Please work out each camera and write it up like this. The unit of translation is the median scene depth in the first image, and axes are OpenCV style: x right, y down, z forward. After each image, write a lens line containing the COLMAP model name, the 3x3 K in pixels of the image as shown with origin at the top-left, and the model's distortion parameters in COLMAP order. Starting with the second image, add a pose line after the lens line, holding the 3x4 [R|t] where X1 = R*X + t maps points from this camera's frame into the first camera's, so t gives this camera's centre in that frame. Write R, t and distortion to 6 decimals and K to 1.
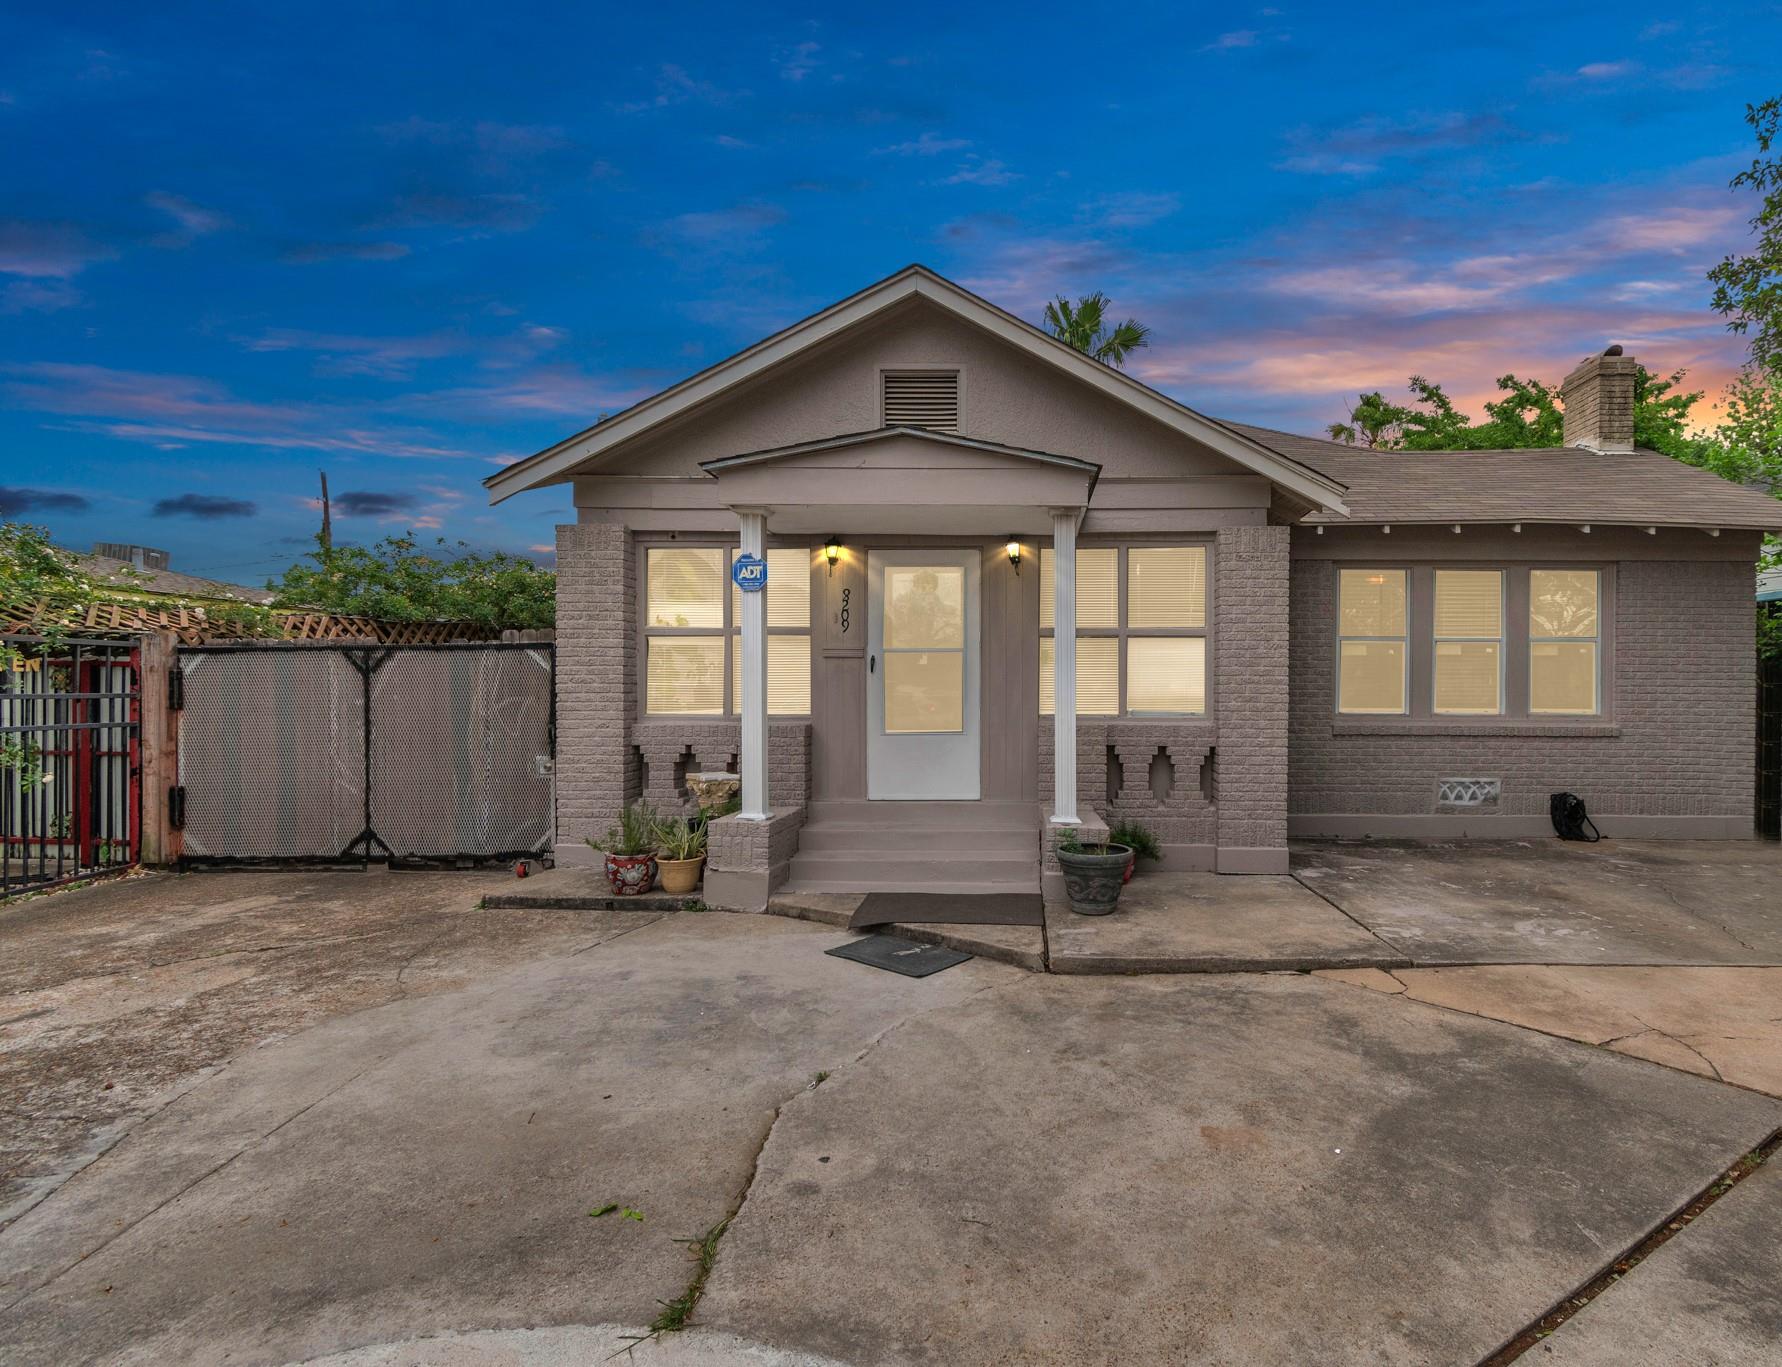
lens RADIAL K [[831.9, 0, 890.8], [0, 831.9, 684.8], [0, 0, 1]] dist [0.004006, -0.000692]
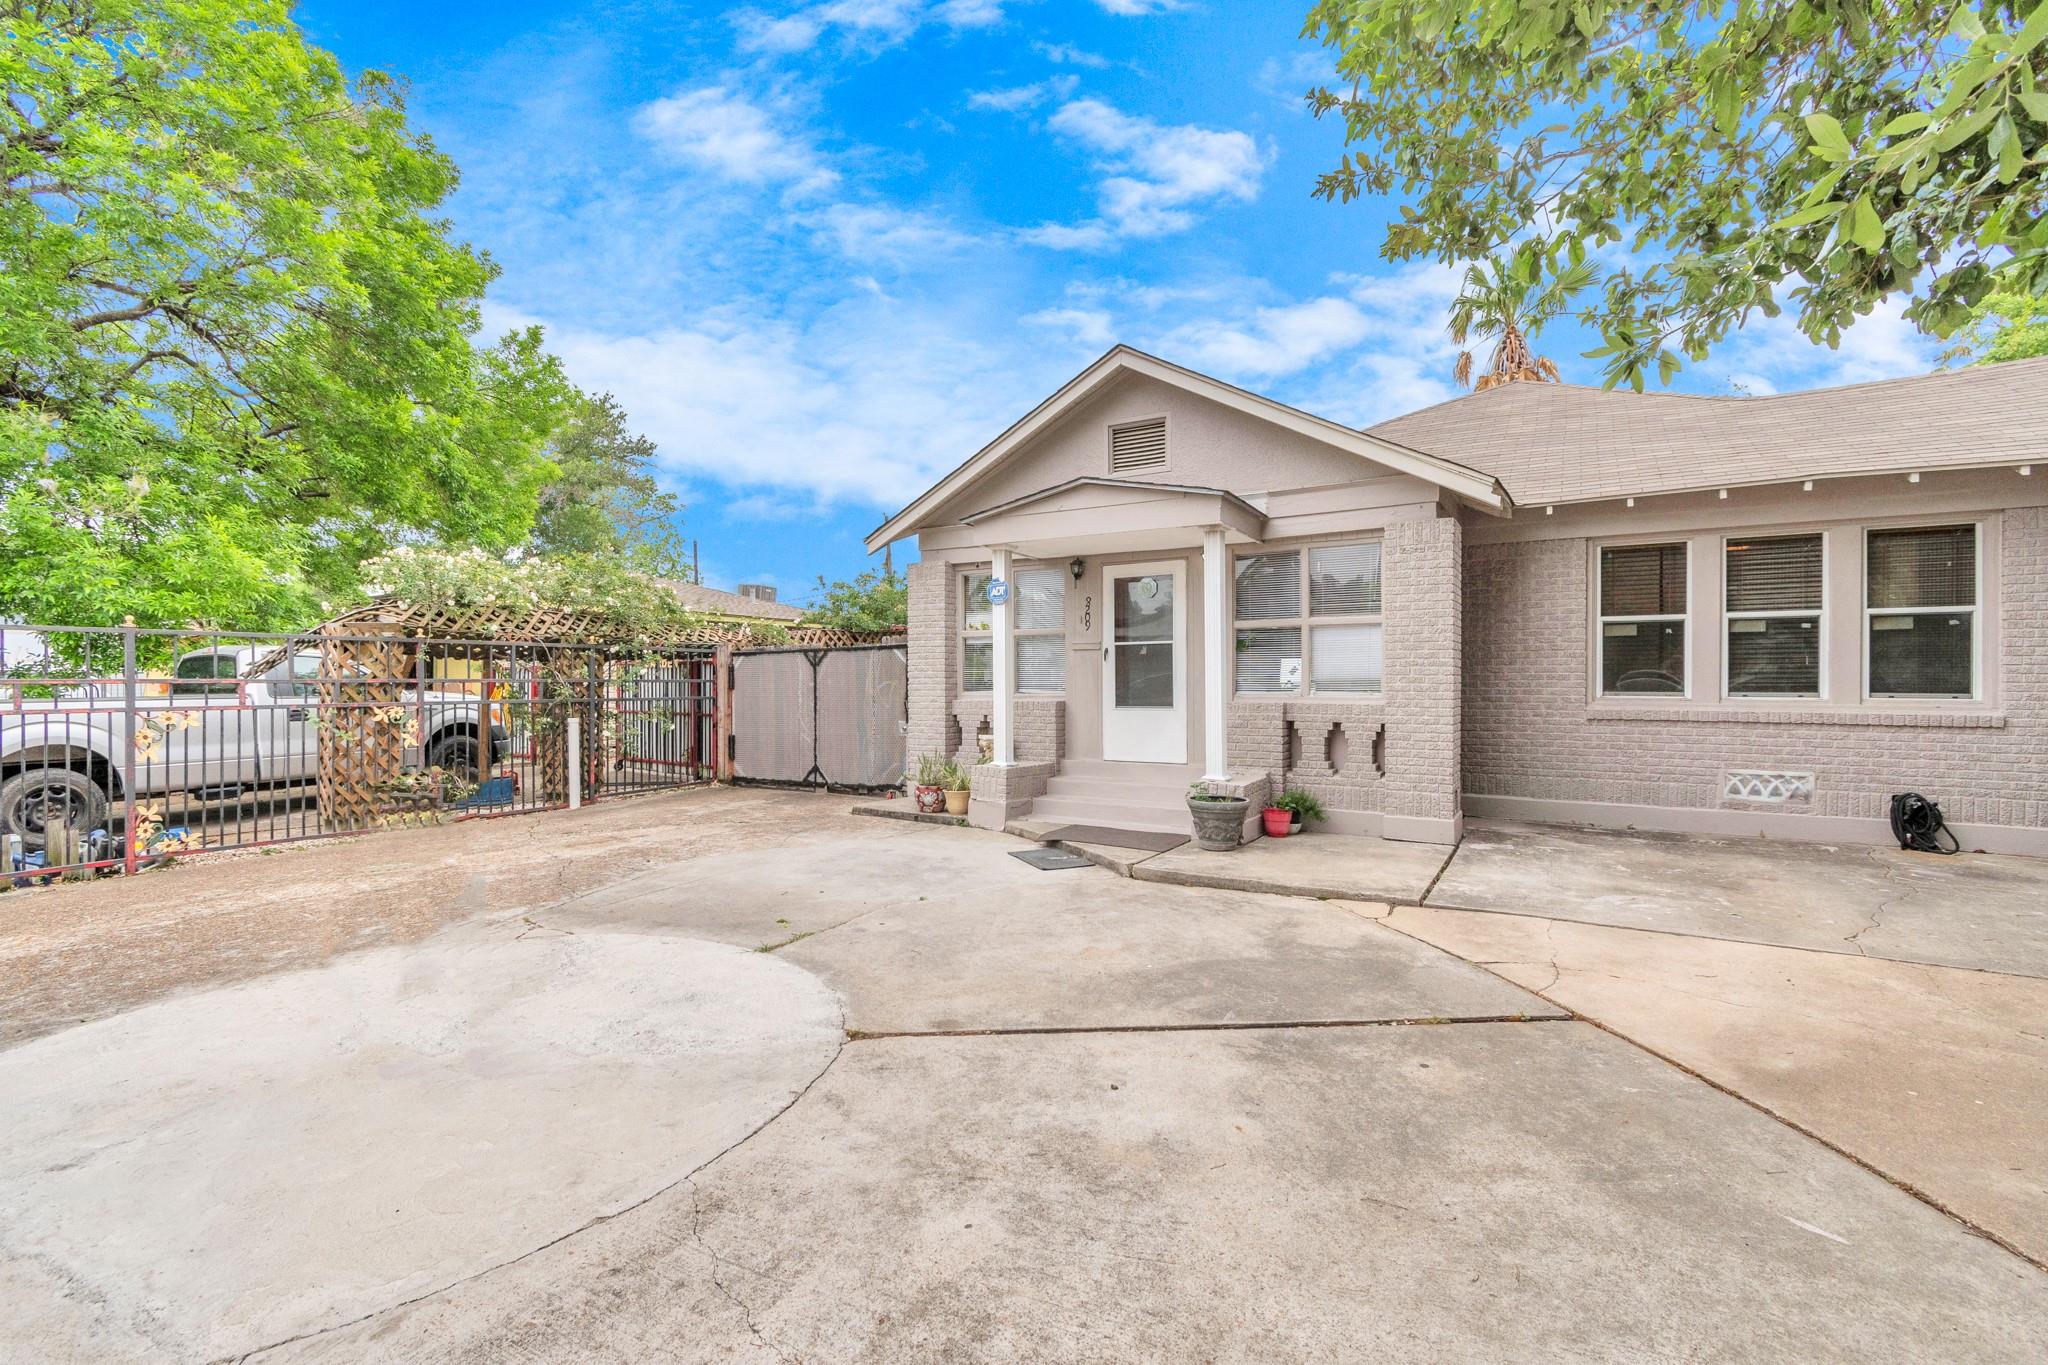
lens RADIAL K [[908.7, 0, 1022.9], [0, 908.7, 682.5], [0, 0, 1]] dist [-0.001944, -0.000530]
pose [[0.858441, -0.002644, -0.512905, 0.592192], [0.002622, 0.999996, -0.000767, 0.019273], [0.512905, -0.000686, 0.858445, -0.273245]]
